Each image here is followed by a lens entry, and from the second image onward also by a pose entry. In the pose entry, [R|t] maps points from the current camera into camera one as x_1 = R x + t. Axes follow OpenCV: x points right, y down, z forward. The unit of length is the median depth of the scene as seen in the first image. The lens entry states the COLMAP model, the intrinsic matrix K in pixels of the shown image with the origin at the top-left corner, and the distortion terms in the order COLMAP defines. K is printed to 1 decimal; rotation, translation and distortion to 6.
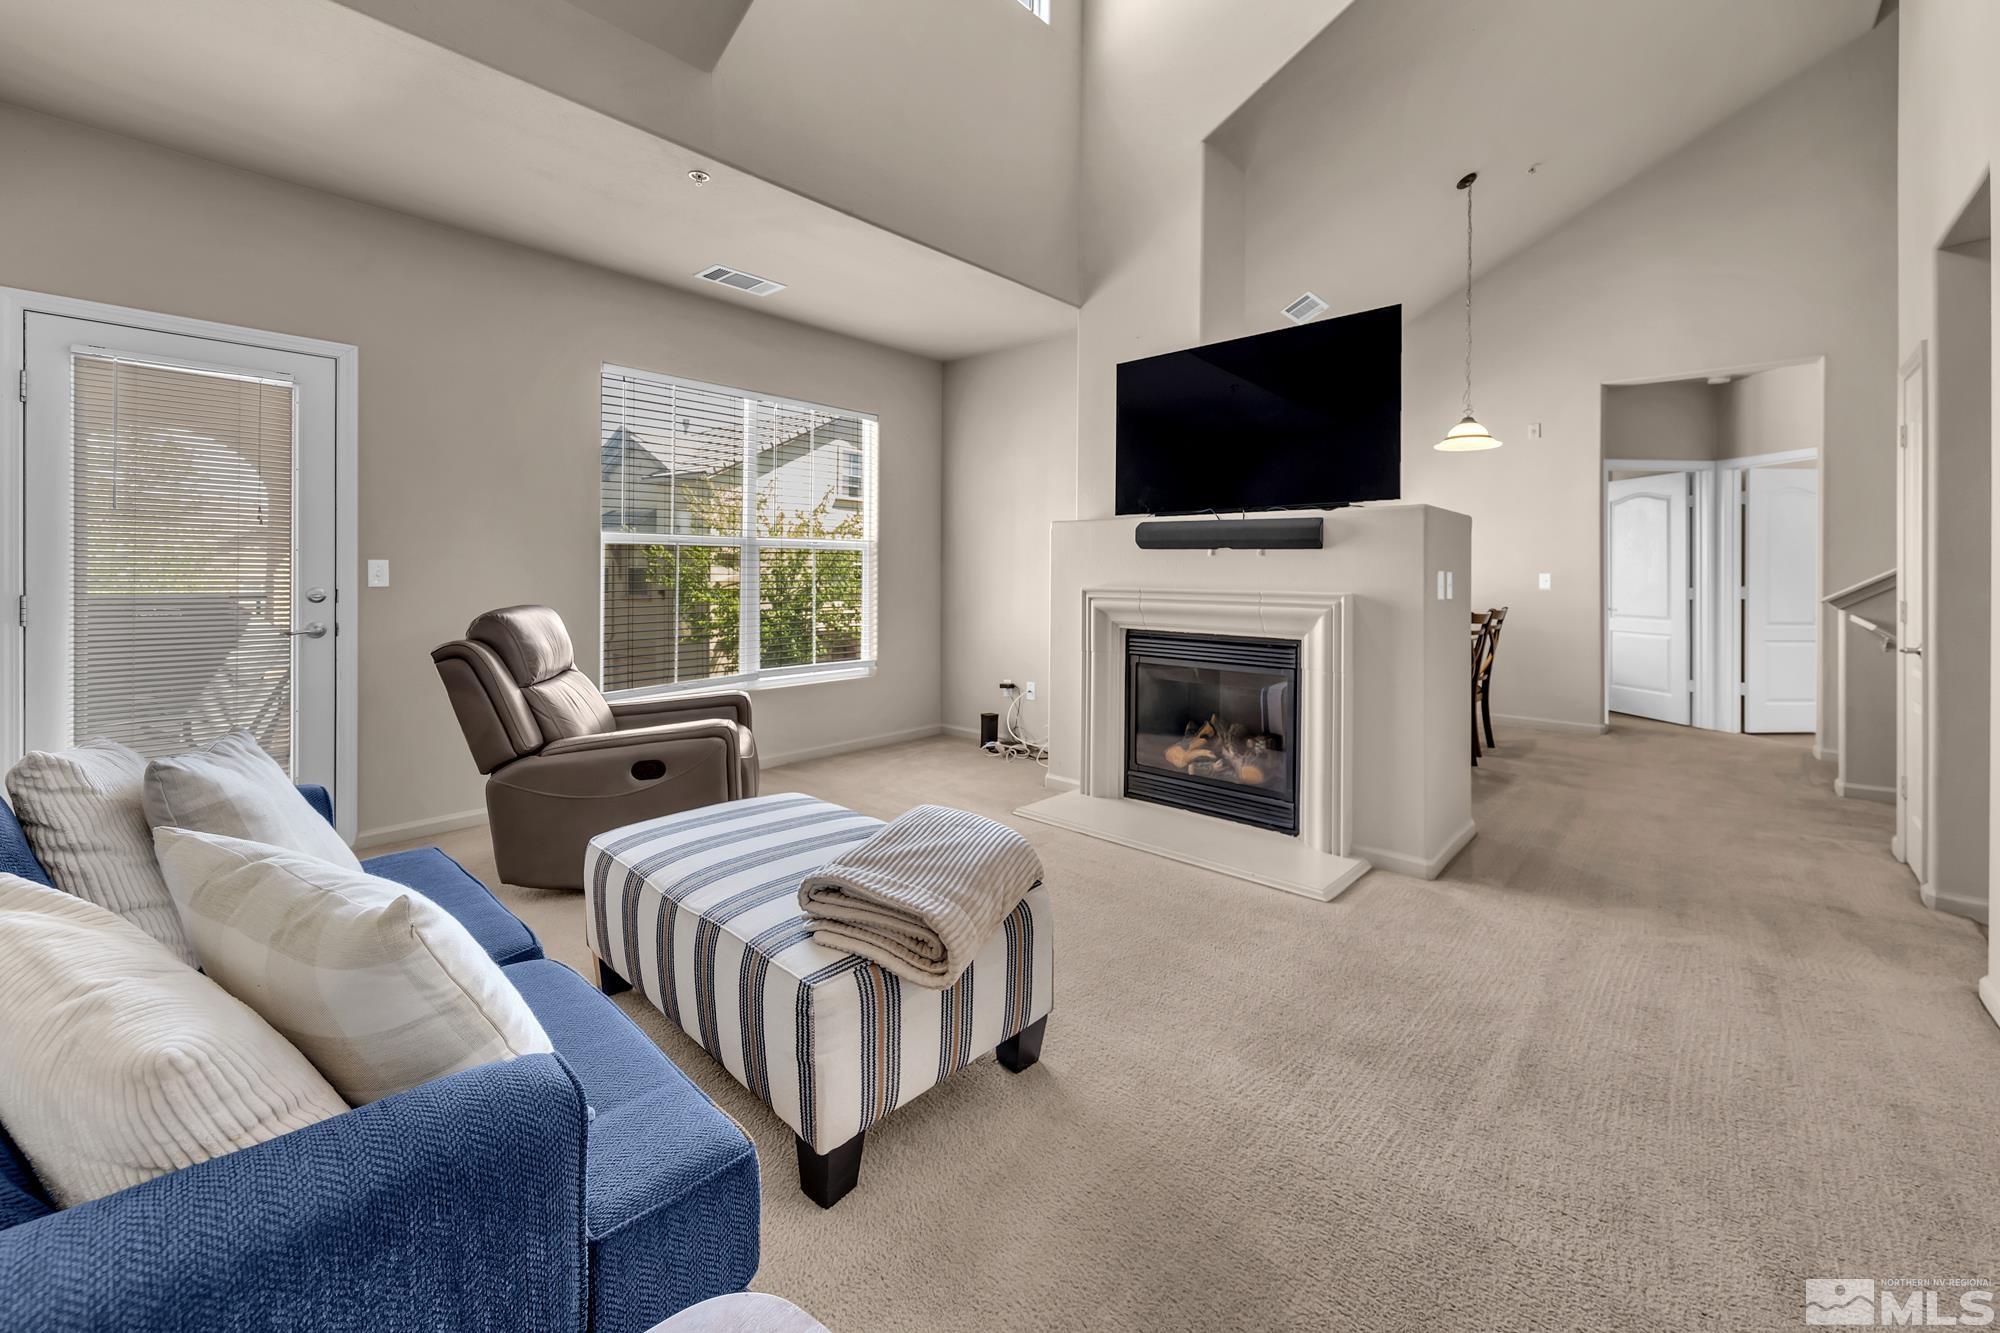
lens RADIAL K [[801.9, 0, 1017.5], [0, 801.9, 569.9], [0, 0, 1]] dist [0.009446, 0.000142]
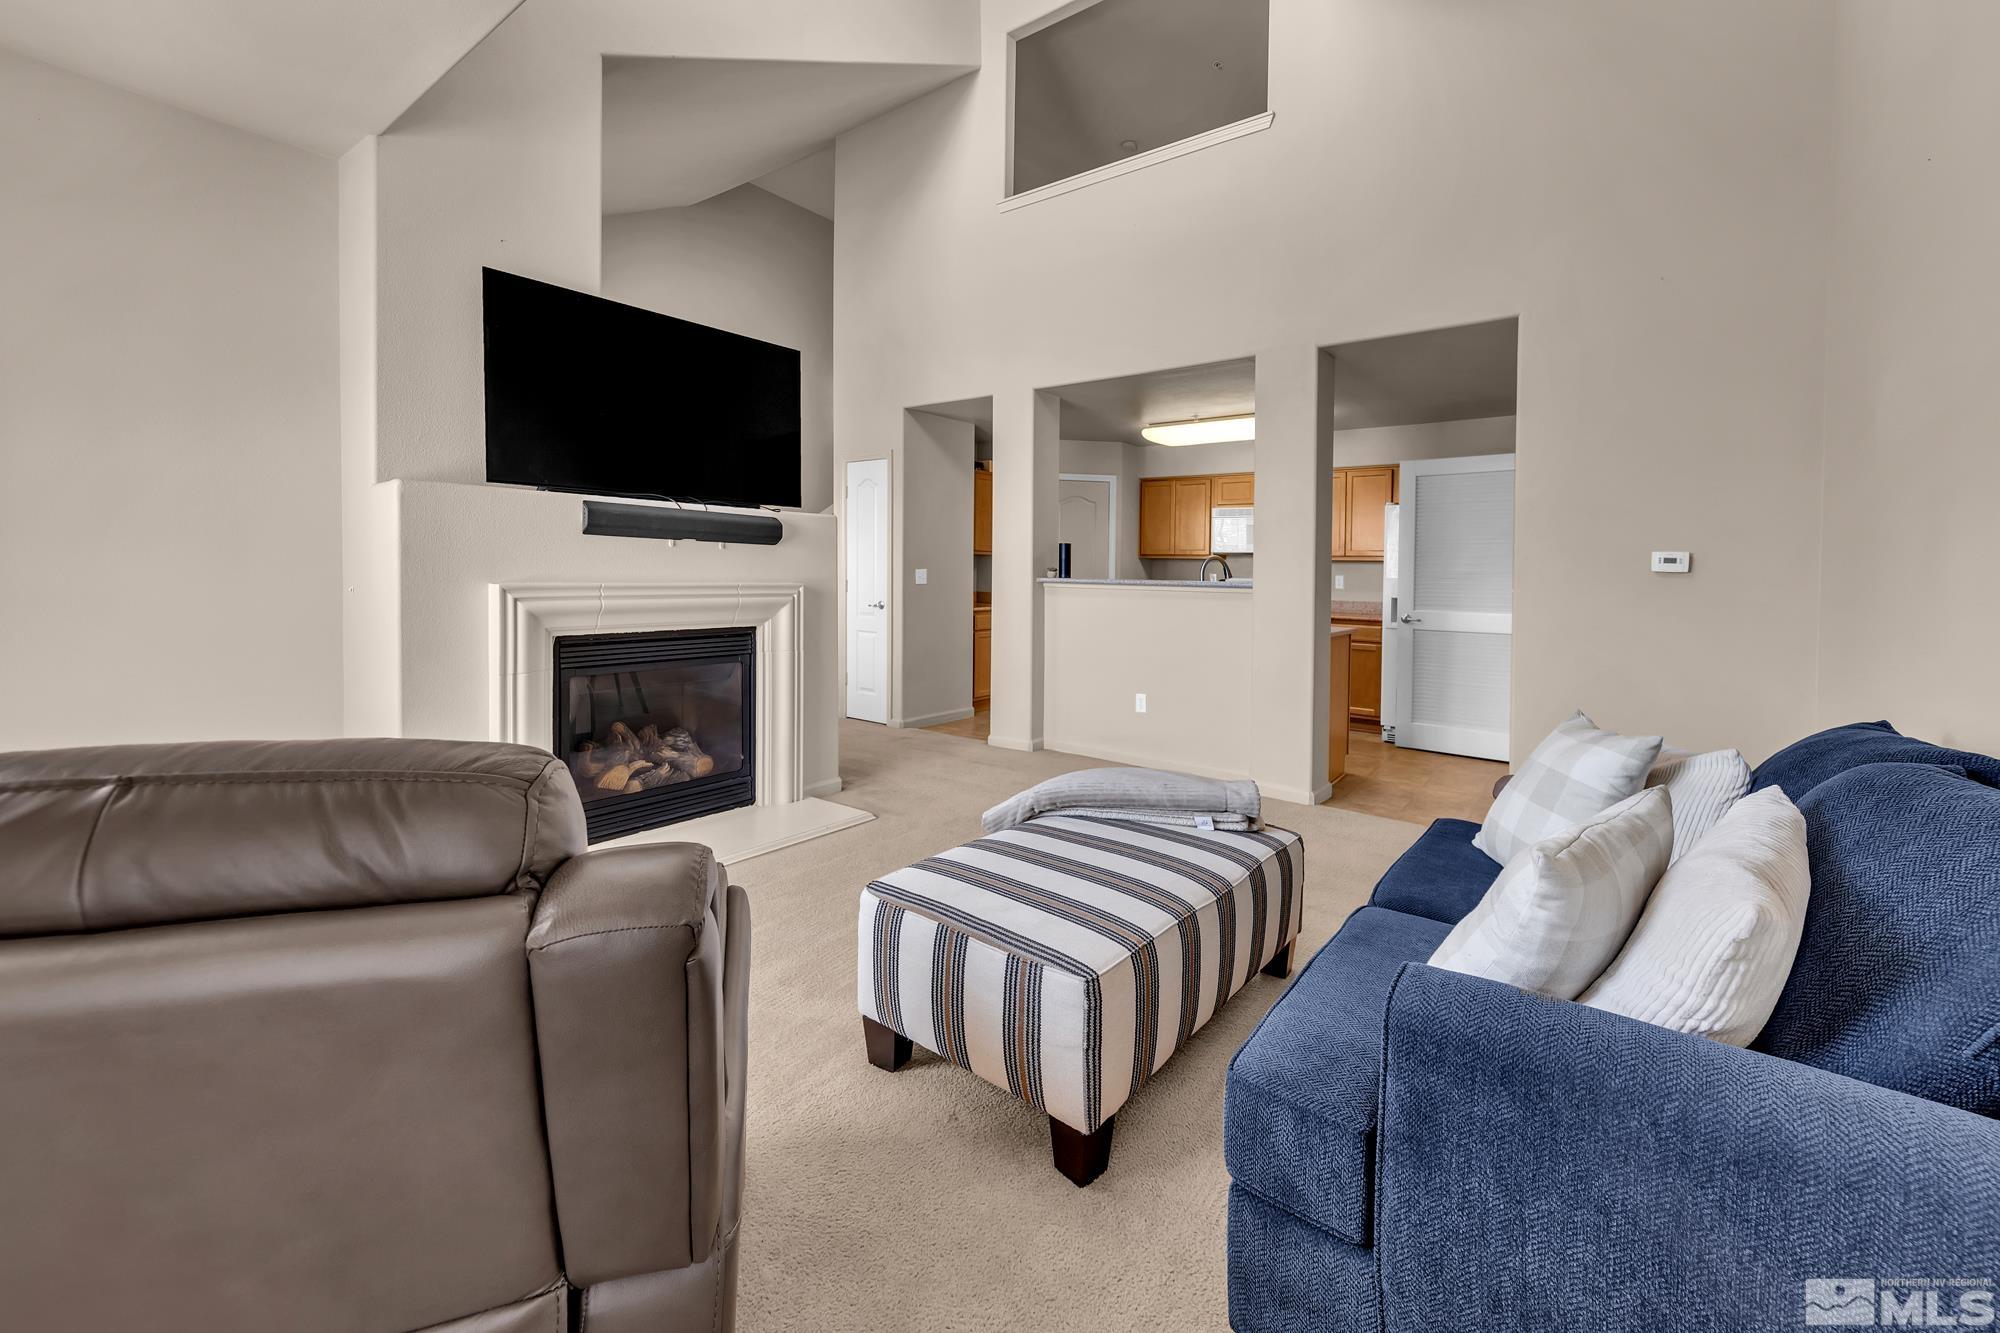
lens RADIAL K [[801.9, 0, 1017.5], [0, 801.9, 569.9], [0, 0, 1]] dist [0.009446, 0.000142]
pose [[-0.080182, -0.008025, 0.996748, -0.551545], [-0.019698, 0.999785, 0.006465, -0.003334], [-0.996586, -0.019115, -0.080323, 0.517936]]
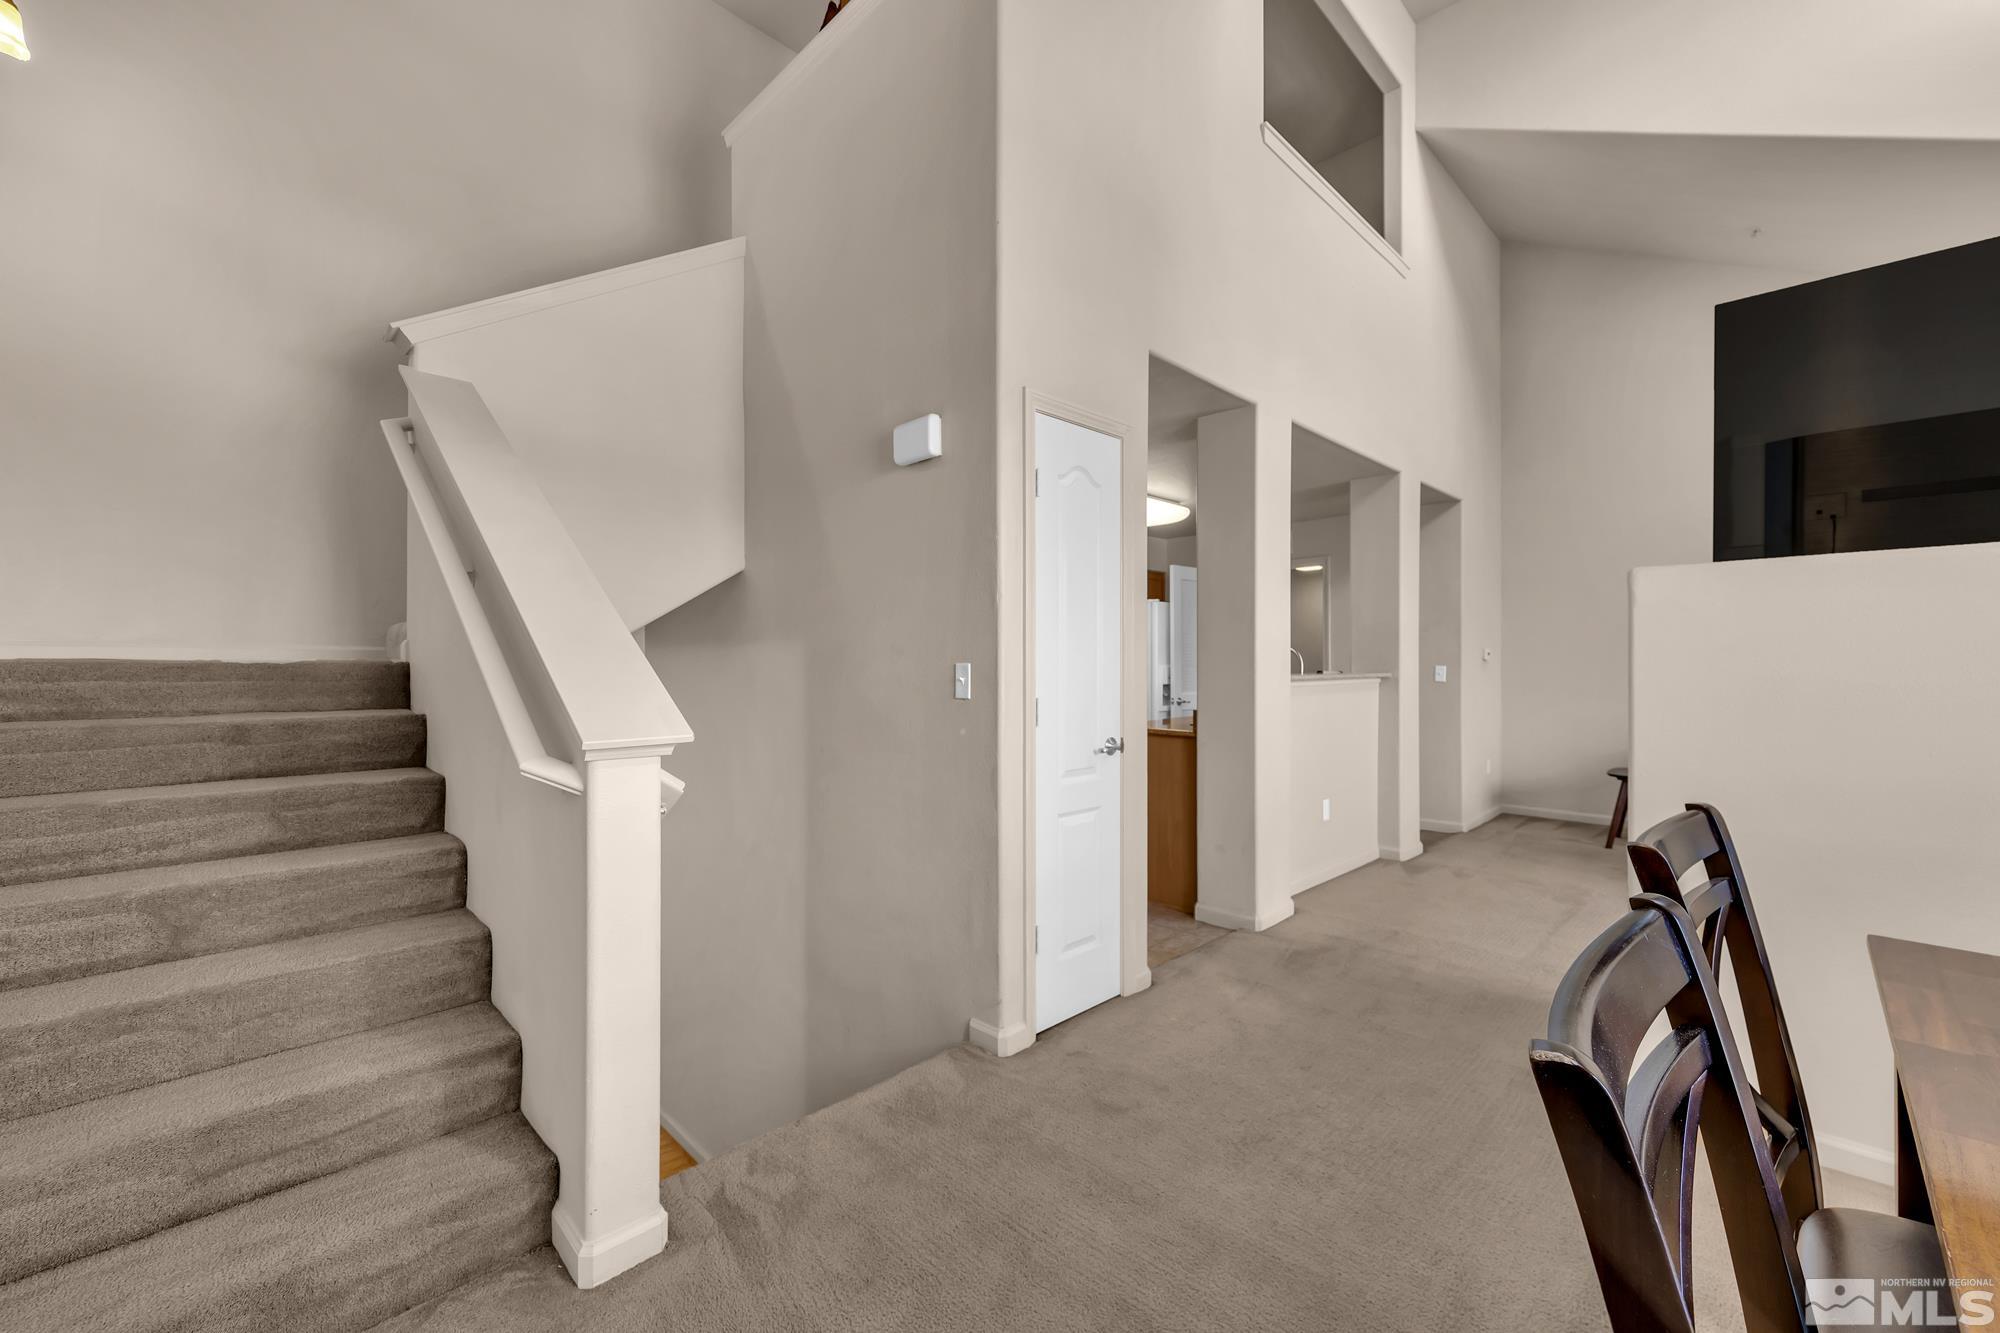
lens RADIAL K [[807.6, 0, 995.7], [0, 807.6, 673.4], [0, 0, 1]] dist [0.000673, 0.000159]
pose [[-0.997488, -0.005147, 0.070643, 0.754367], [-0.004724, 0.999970, 0.006161, 0.008573], [-0.070672, 0.005812, -0.997483, 1.230794]]
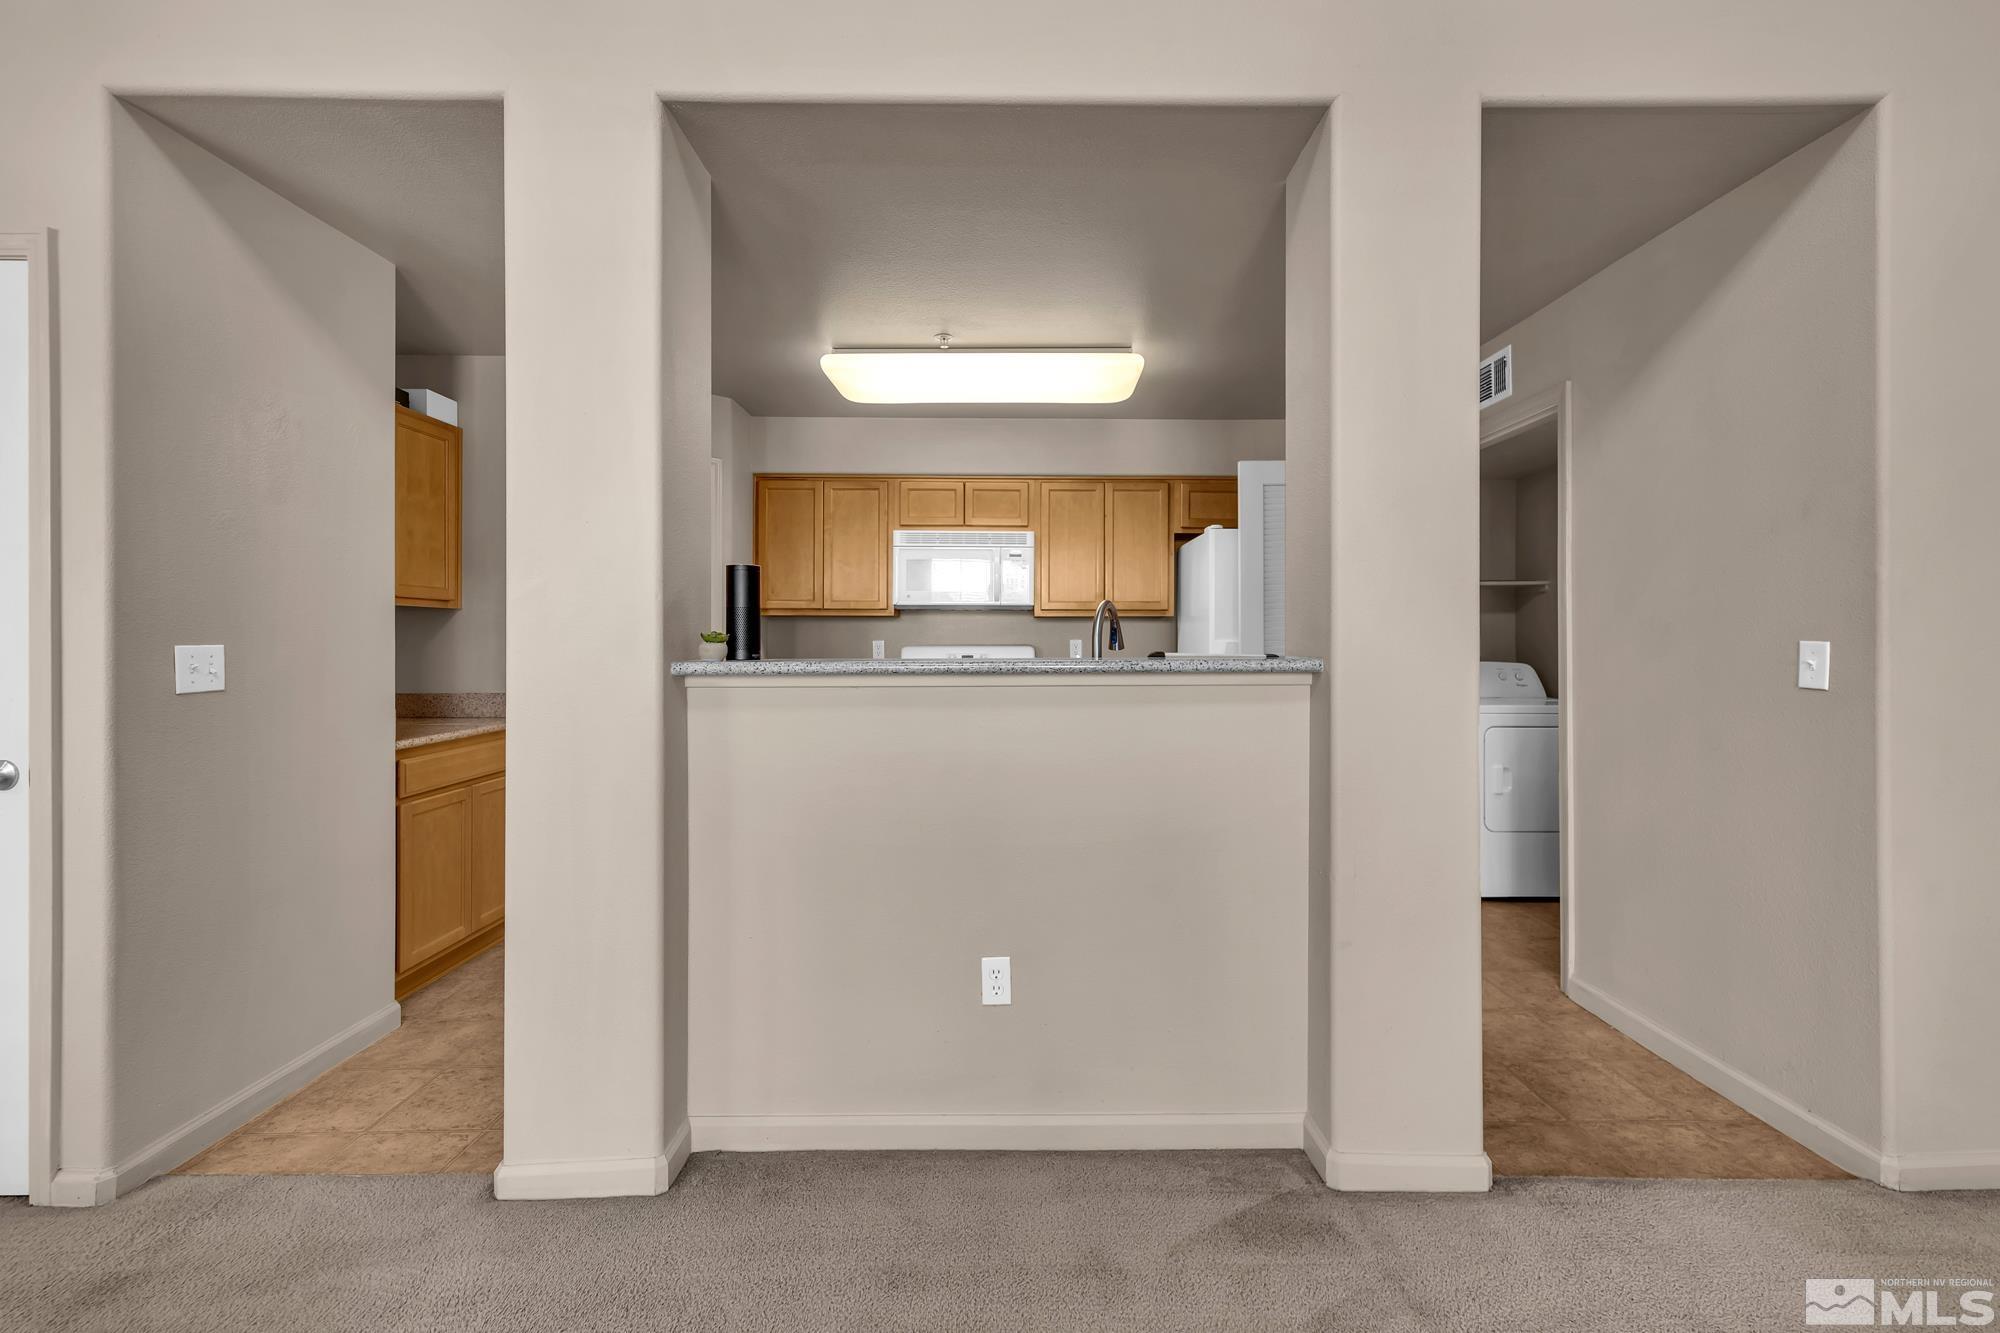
lens RADIAL K [[795.7, 0, 1012.9], [0, 795.7, 638.0], [0, 0, 1]] dist [0.000404, 0.000087]
pose [[-0.667345, -0.002881, 0.744743, 0.147232], [-0.004410, 0.999990, -0.000083, 0.001797], [-0.744736, -0.003340, -0.667351, 0.530839]]
